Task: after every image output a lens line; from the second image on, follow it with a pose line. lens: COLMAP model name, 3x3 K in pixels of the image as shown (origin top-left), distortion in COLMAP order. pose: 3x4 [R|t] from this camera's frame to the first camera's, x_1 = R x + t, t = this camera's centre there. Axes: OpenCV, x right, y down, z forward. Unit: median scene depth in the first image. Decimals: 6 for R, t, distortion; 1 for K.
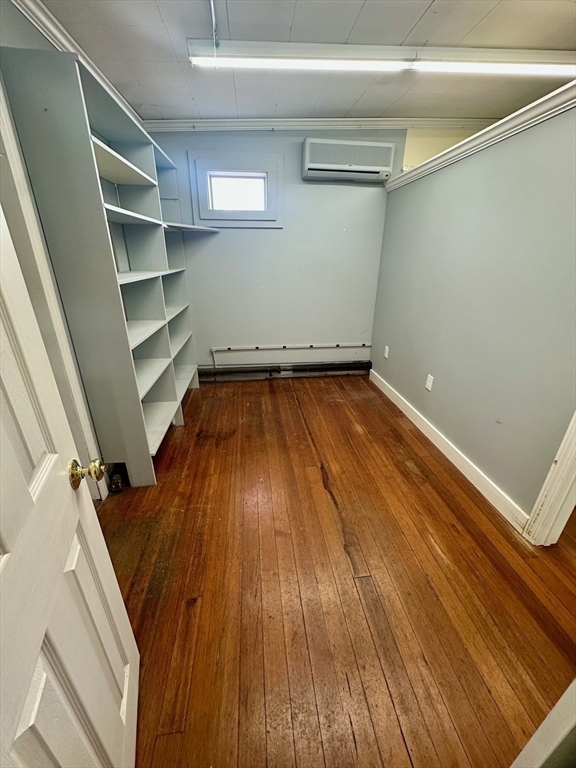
lens RADIAL K [[302.8, 0, 286.9], [0, 302.8, 384.3], [0, 0, 1]] dist [-0.003319, -0.000100]
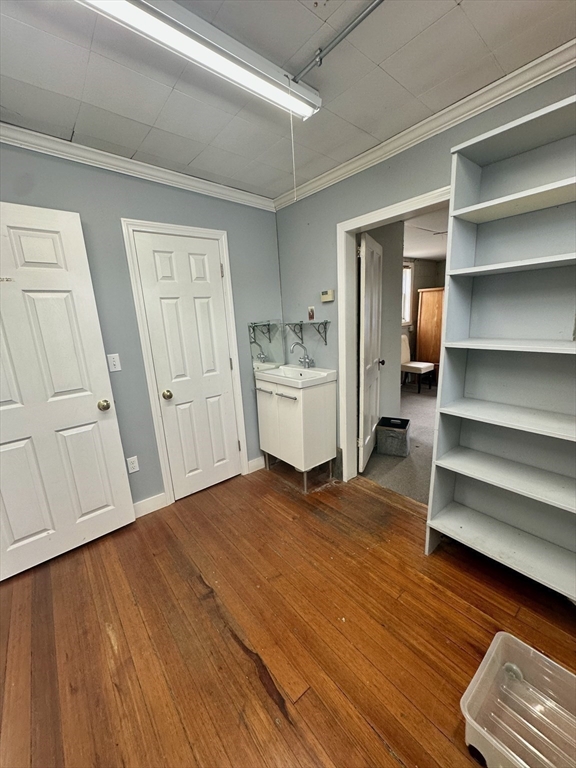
lens RADIAL K [[302.8, 0, 289.6], [0, 302.8, 385.1], [0, 0, 1]] dist [-0.003319, -0.000100]
pose [[-0.833490, 0.154853, -0.530391, 0.356851], [-0.175415, 0.836106, 0.519766, -0.563401], [0.523950, 0.526259, -0.669722, 1.263181]]
